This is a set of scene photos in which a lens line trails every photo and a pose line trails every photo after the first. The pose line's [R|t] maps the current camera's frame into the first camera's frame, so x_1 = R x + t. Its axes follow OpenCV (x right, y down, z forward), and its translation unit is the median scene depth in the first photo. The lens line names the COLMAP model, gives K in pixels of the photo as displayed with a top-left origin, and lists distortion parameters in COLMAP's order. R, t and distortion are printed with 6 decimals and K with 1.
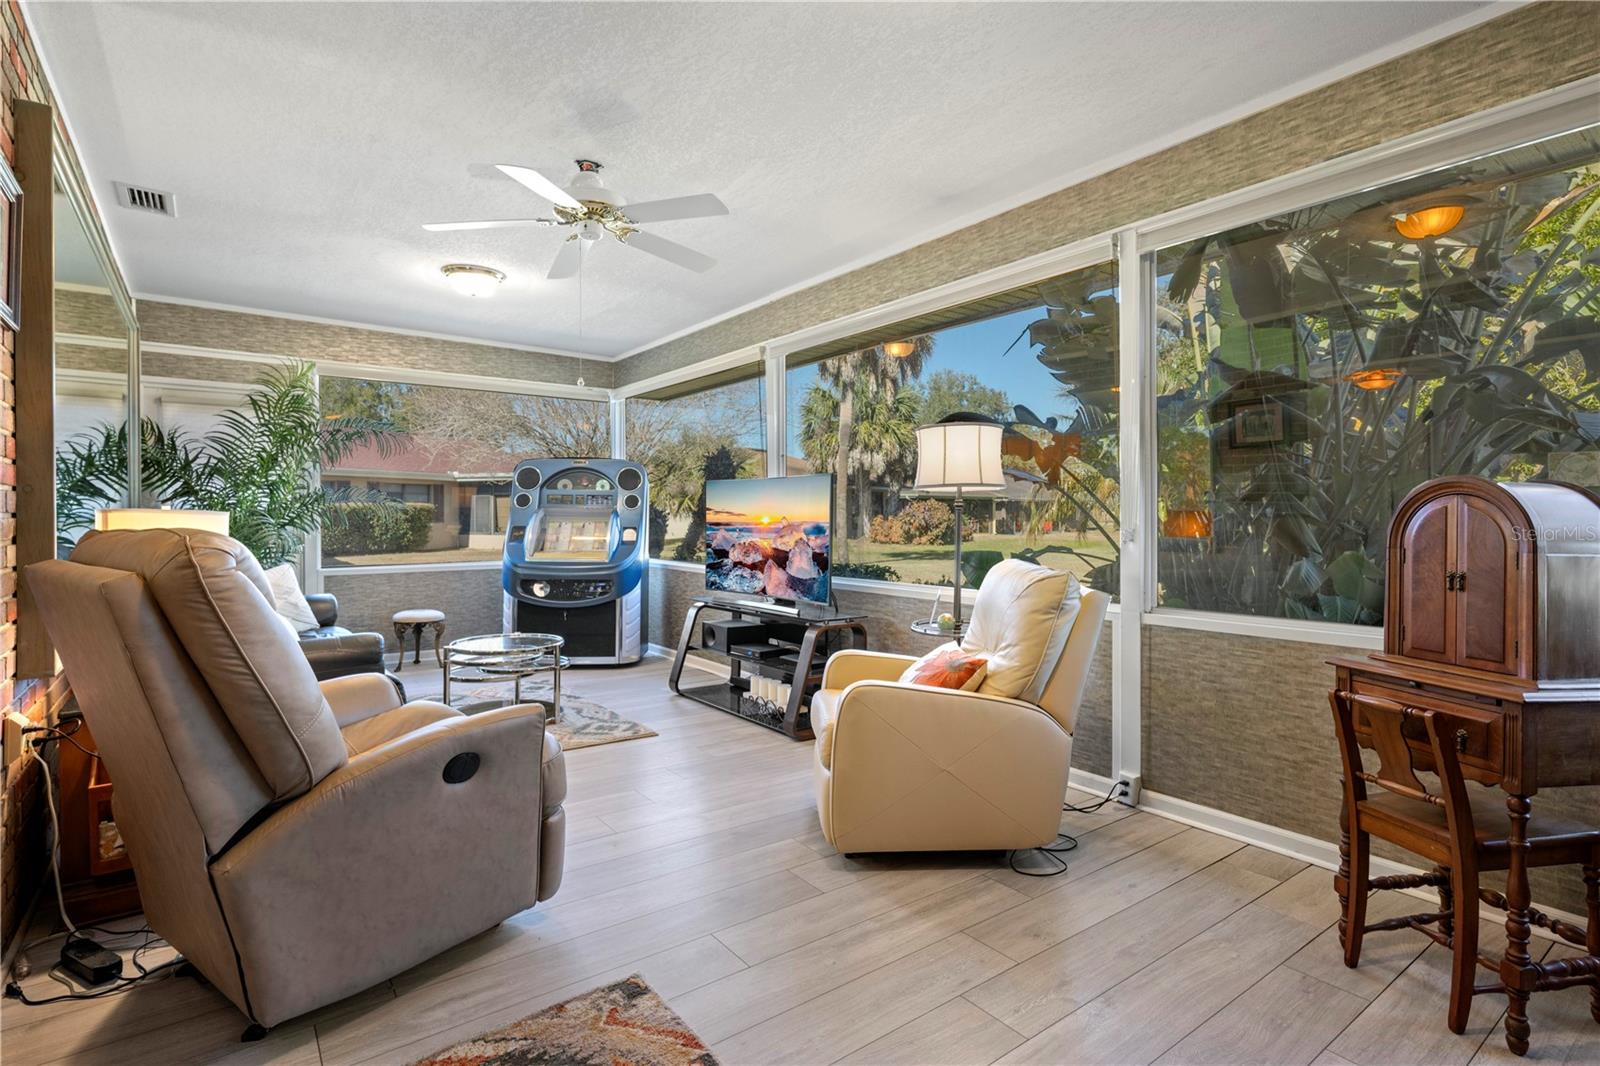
lens RADIAL K [[787.9, 0, 795.9], [0, 787.9, 514.6], [0, 0, 1]] dist [-0.001501, 0.000263]
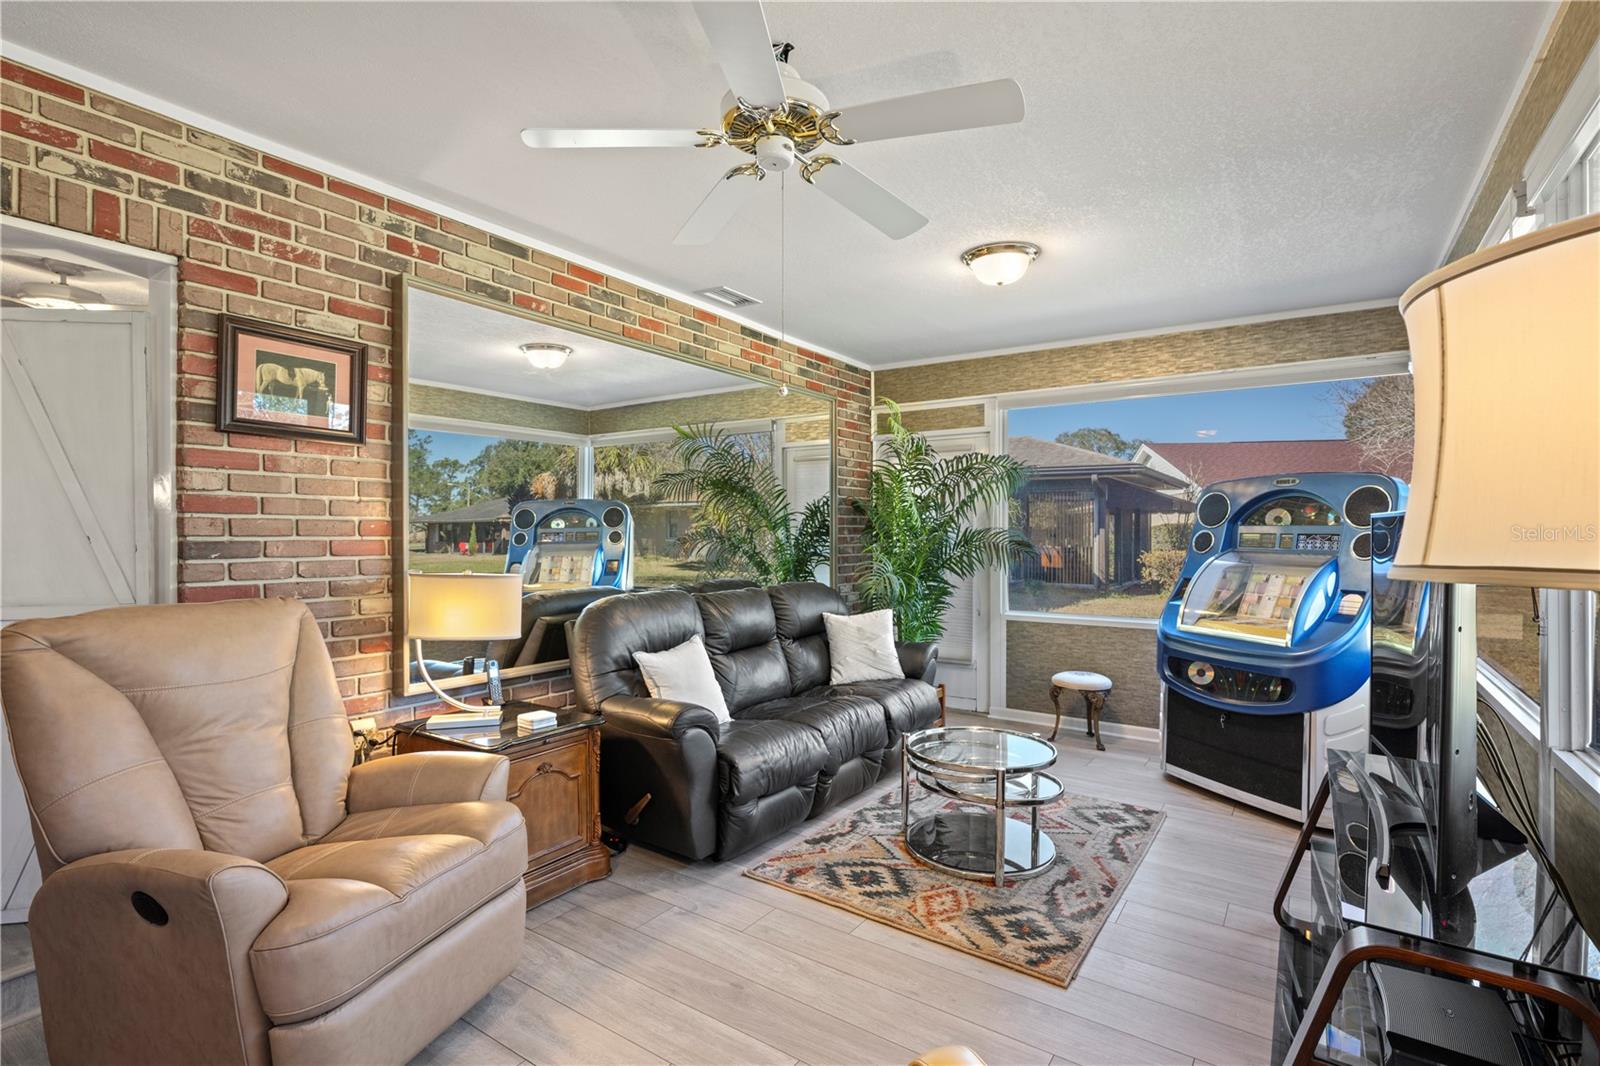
lens RADIAL K [[765.8, 0, 795.4], [0, 765.8, 531.3], [0, 0, 1]] dist [-0.000044, 0.001001]
pose [[0.320516, -0.001853, -0.947241, 0.190533], [0.001354, 0.999998, -0.001498, -0.027467], [0.947242, -0.000802, 0.320518, 0.453755]]
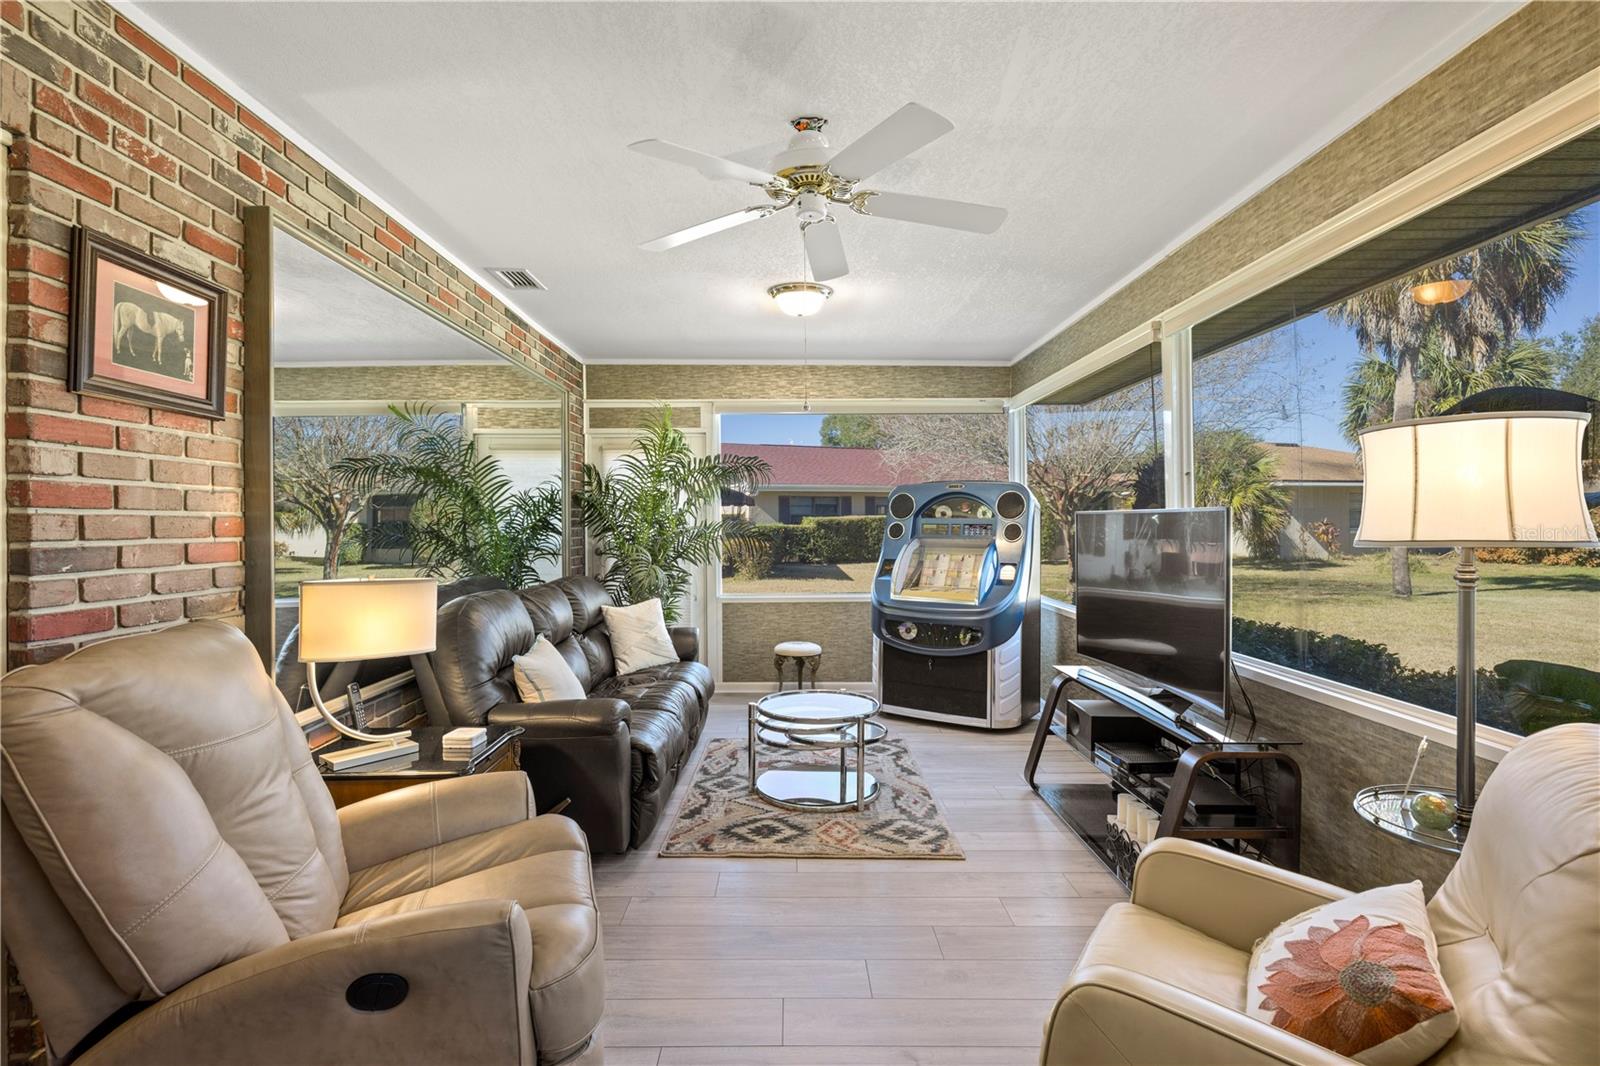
lens RADIAL K [[774.4, 0, 796.2], [0, 774.4, 513.2], [0, 0, 1]] dist [-0.000213, 0.001144]
pose [[0.806613, -0.011086, -0.590976, 0.094872], [0.006989, 0.999933, -0.009219, -0.031744], [0.591038, 0.003306, 0.806637, 0.214562]]
